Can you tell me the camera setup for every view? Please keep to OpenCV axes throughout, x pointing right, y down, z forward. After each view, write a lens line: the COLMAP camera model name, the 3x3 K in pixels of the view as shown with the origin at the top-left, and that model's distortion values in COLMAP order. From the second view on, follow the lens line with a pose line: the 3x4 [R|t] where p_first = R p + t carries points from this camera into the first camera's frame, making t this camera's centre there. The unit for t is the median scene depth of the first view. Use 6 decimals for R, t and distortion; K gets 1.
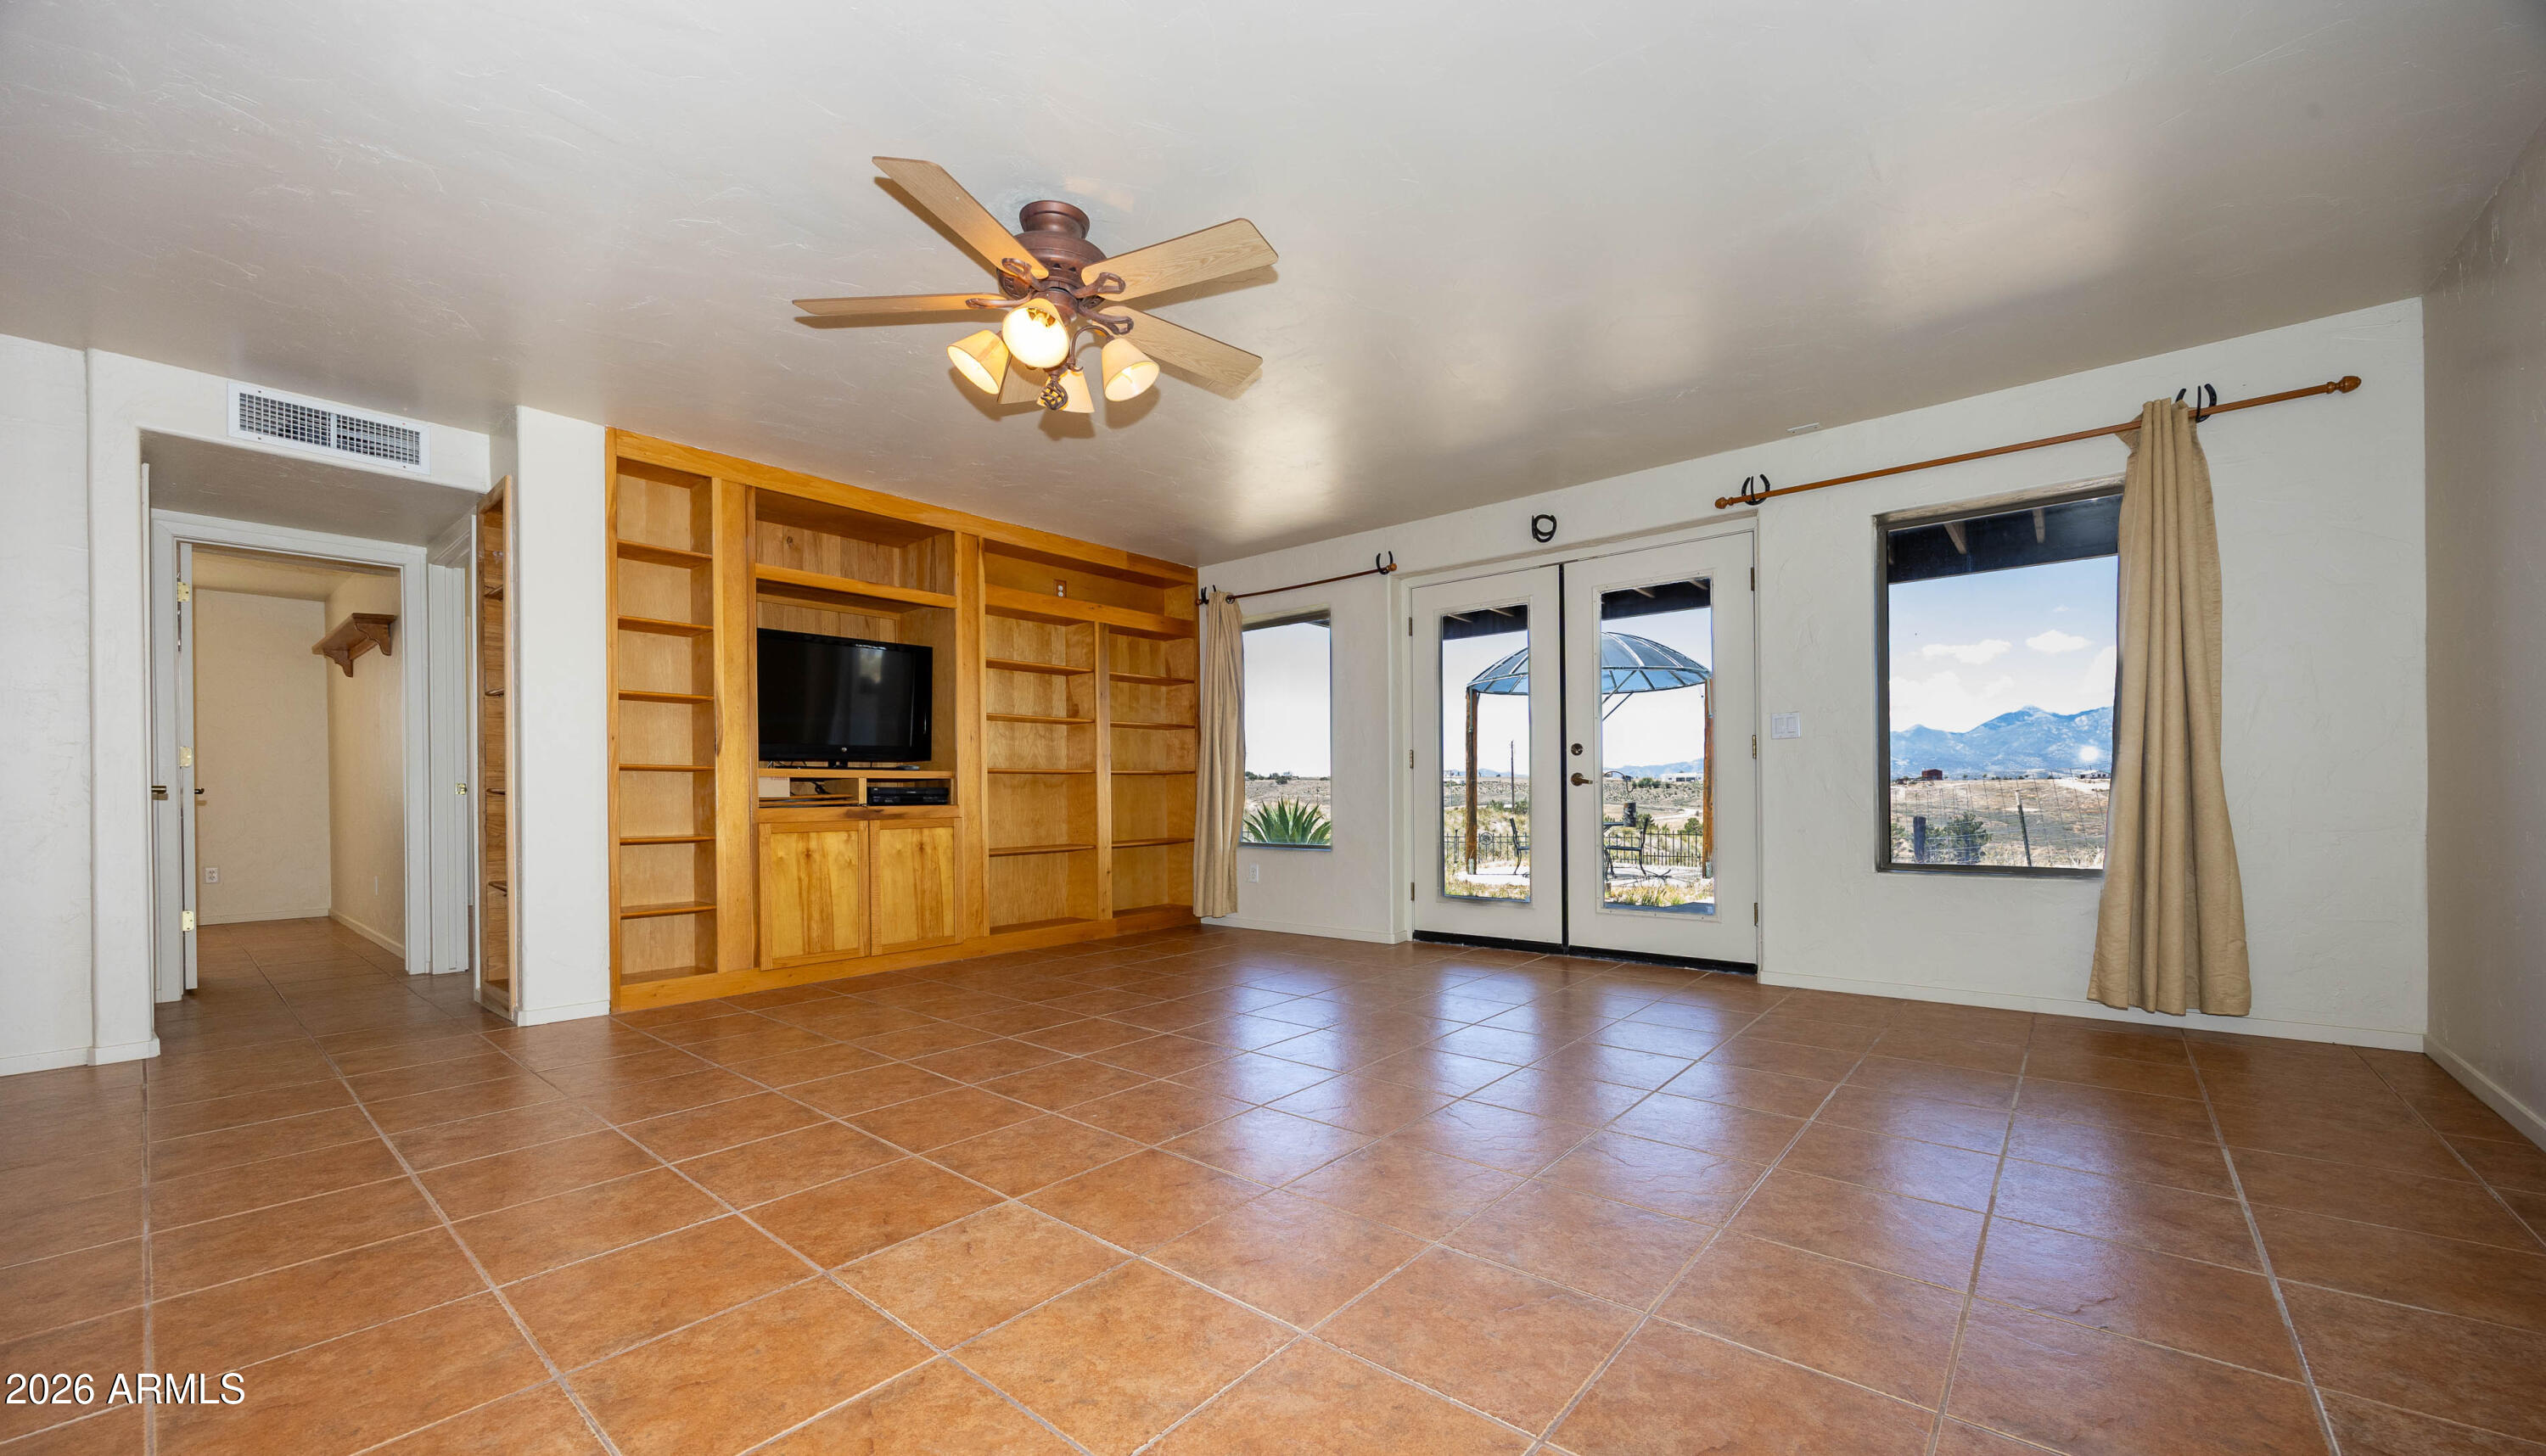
lens RADIAL K [[966.7, 0, 1265.2], [0, 966.7, 795.6], [0, 0, 1]] dist [0.002978, 0.000365]
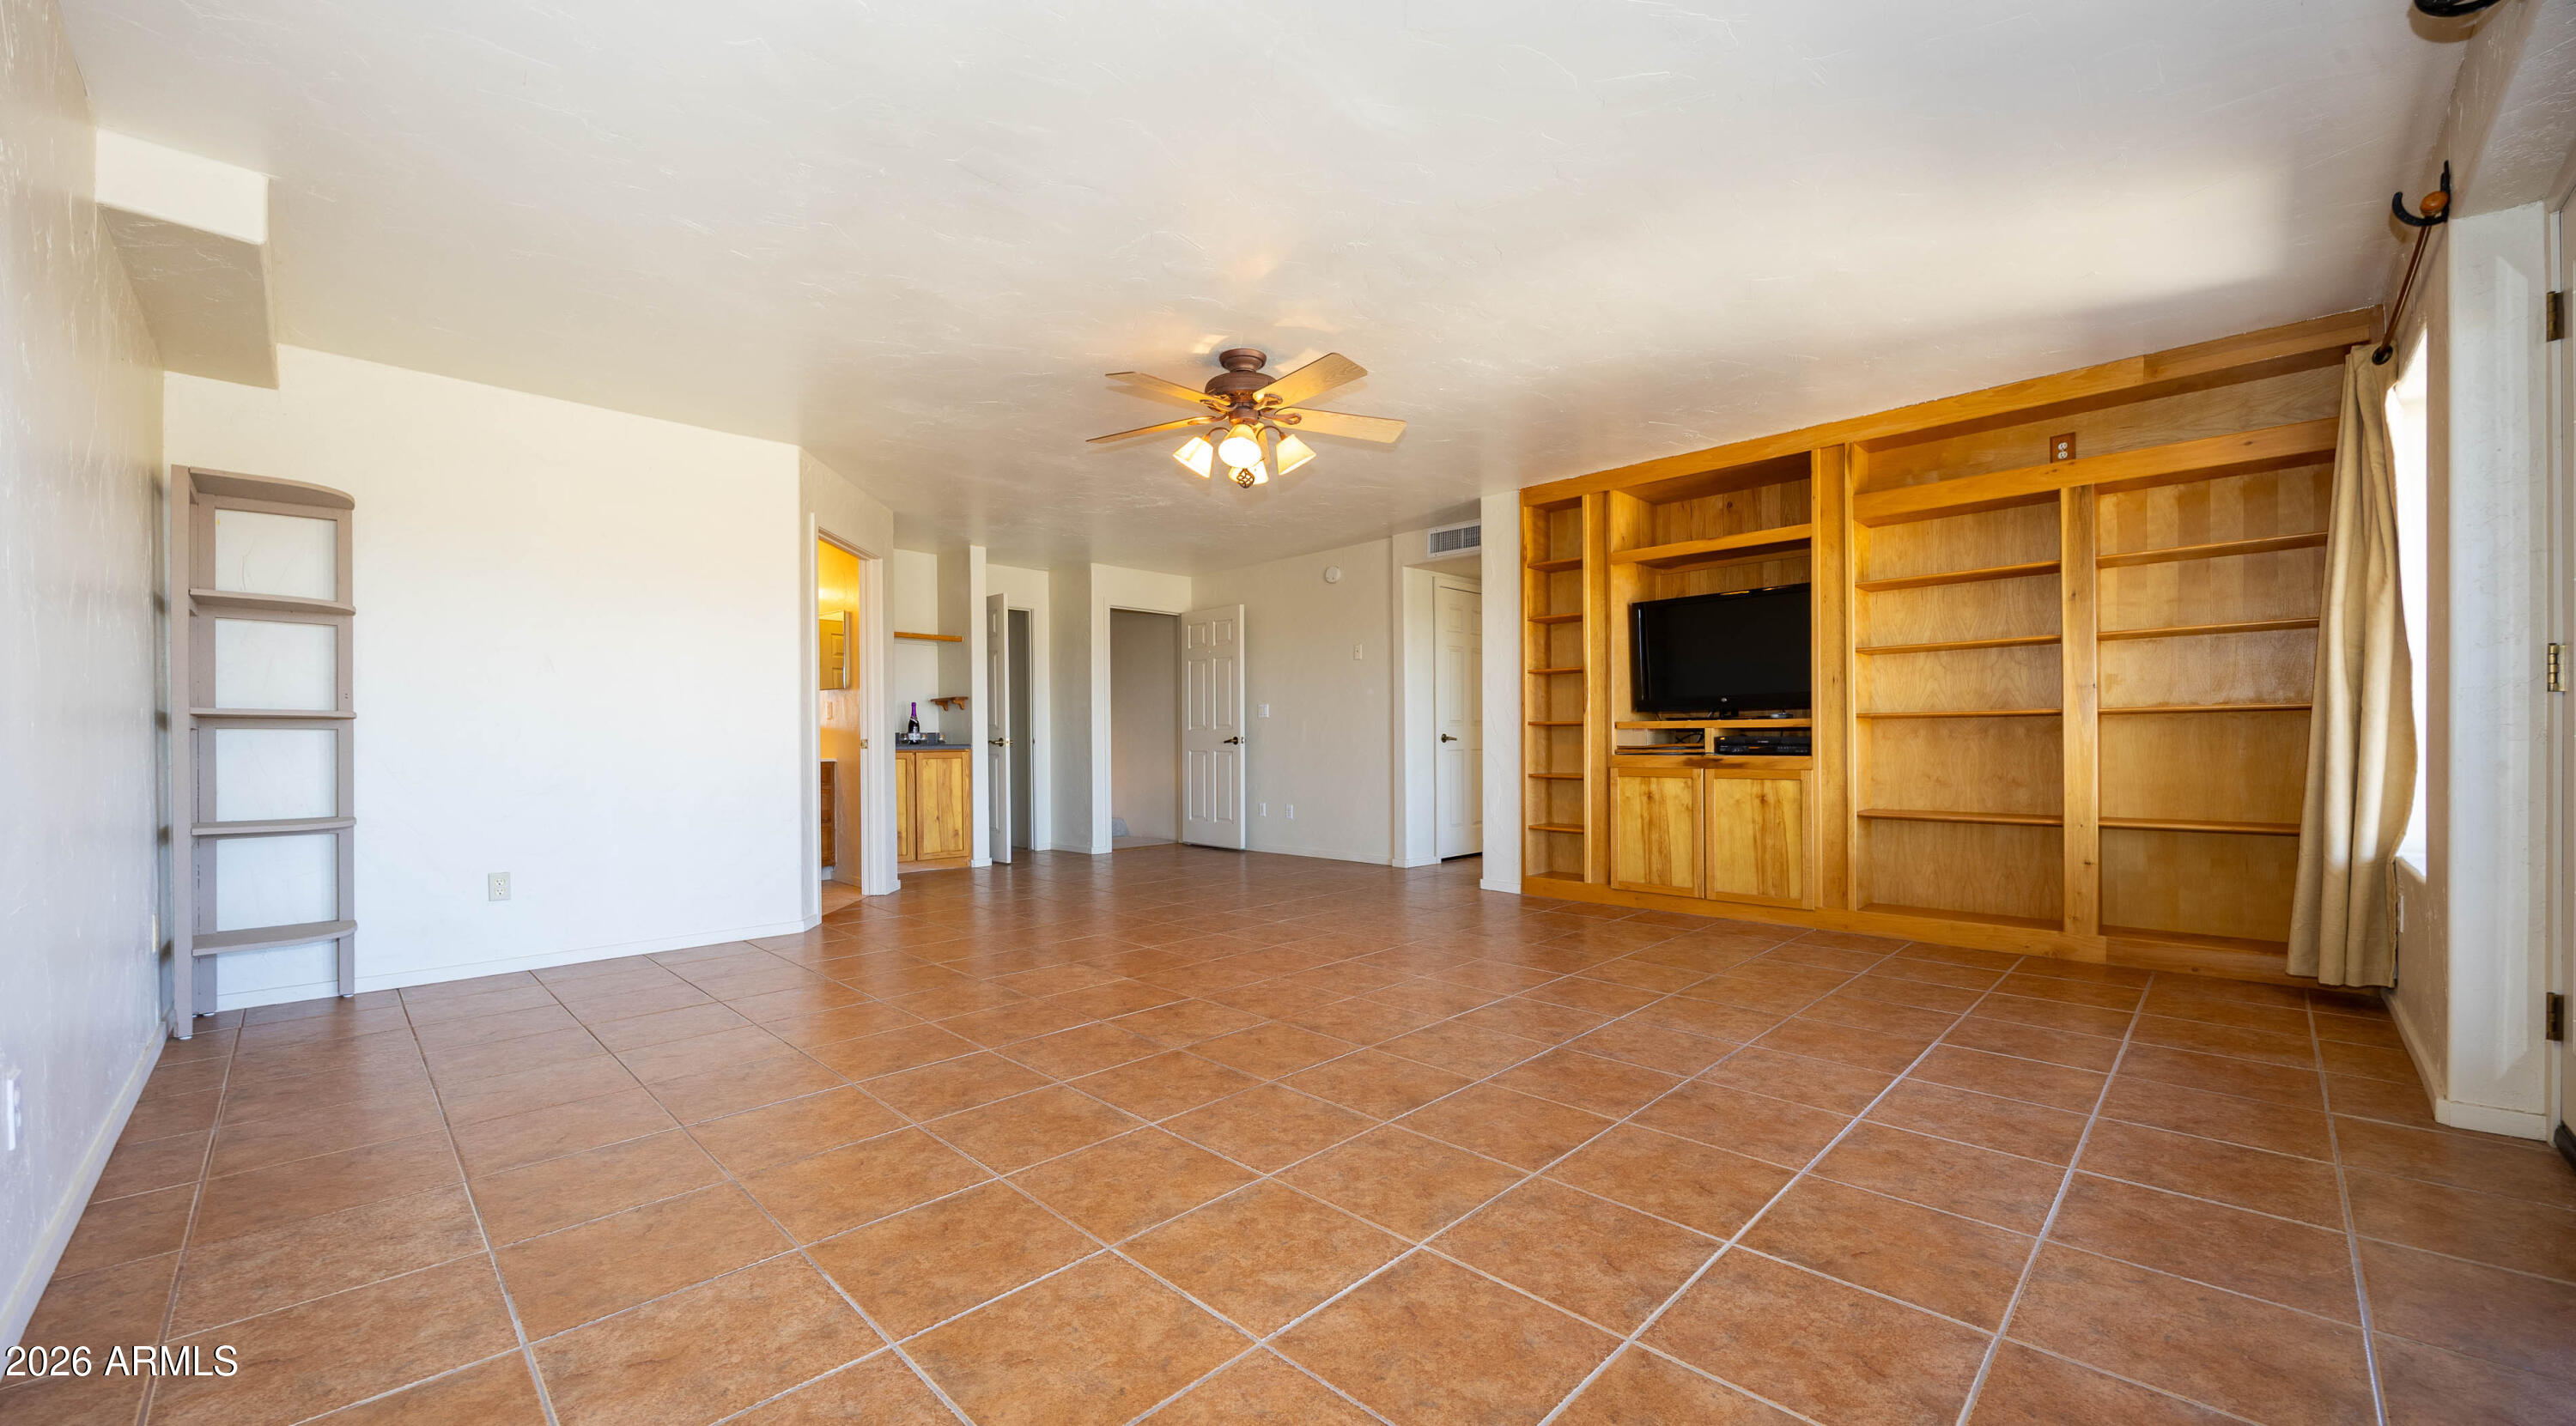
lens RADIAL K [[978.3, 0, 1290.0], [0, 978.3, 734.4], [0, 0, 1]] dist [-0.000654, -0.000210]
pose [[-0.075675, 0.005736, -0.997116, 0.656544], [0.003875, 0.999978, 0.005459, -0.018233], [0.997125, -0.003451, -0.075696, 0.620193]]
